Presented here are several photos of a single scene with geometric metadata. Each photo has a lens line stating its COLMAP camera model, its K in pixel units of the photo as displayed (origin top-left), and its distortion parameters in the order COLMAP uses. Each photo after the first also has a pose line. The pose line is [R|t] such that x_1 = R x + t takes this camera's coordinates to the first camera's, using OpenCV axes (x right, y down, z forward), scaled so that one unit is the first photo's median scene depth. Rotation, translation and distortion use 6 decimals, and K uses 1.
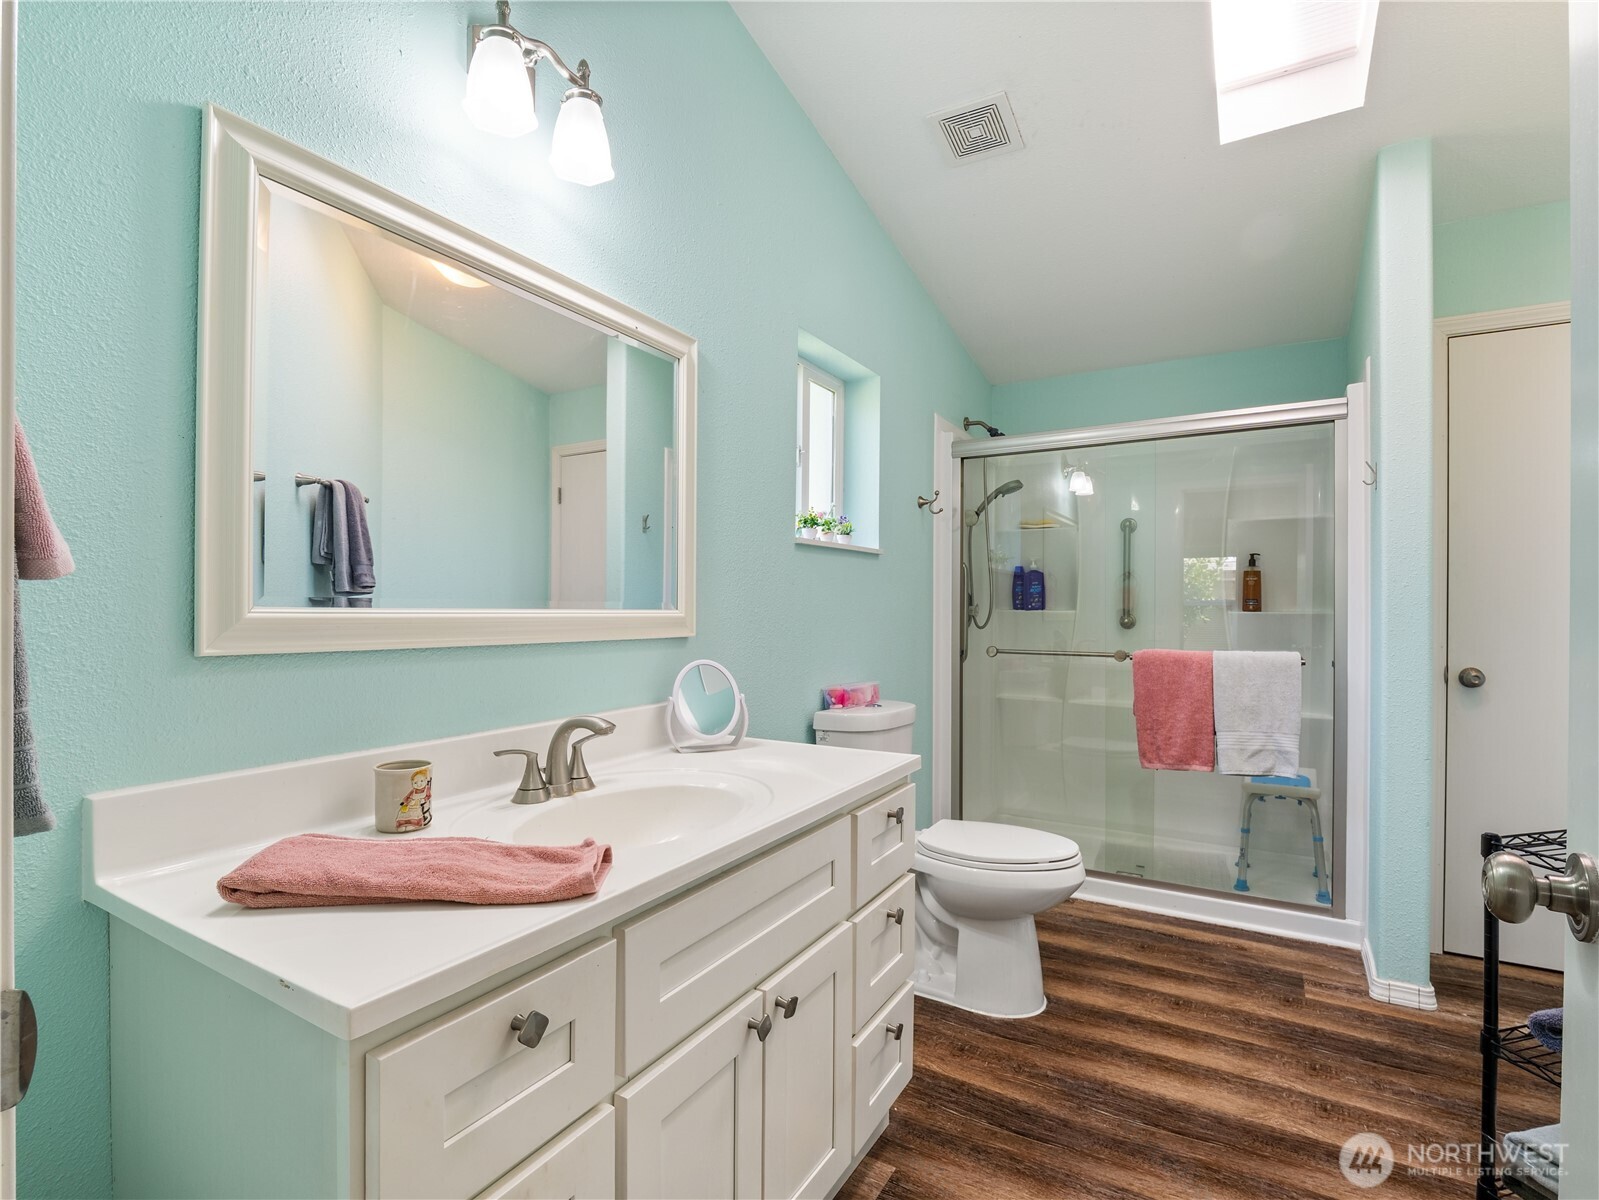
lens RADIAL K [[774.8, 0, 797.1], [0, 774.8, 601.6], [0, 0, 1]] dist [-0.008018, -0.005673]
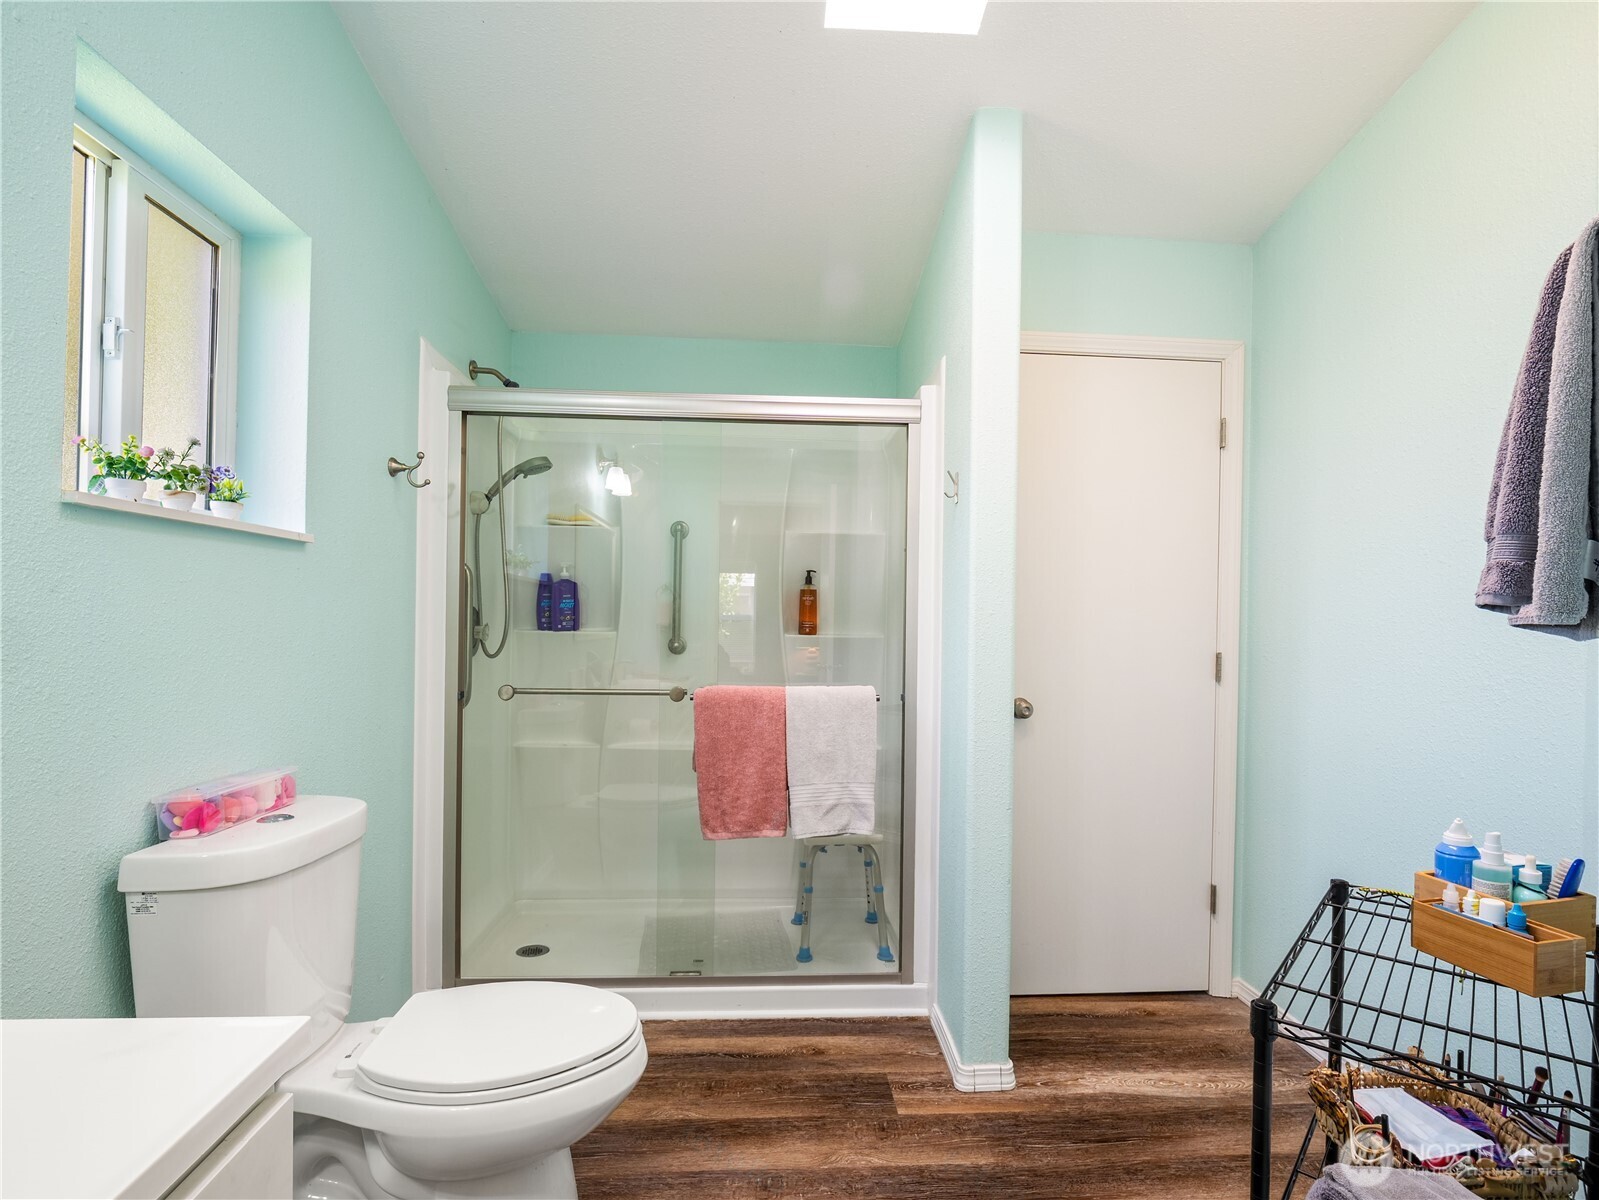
lens RADIAL K [[774.8, 0, 795.9], [0, 774.8, 629.5], [0, 0, 1]] dist [-0.008018, -0.005673]
pose [[0.828265, 0.001943, 0.560334, 0.089332], [-0.015924, 0.999672, 0.020072, -0.013643], [-0.560111, -0.025547, 0.828024, 0.320673]]
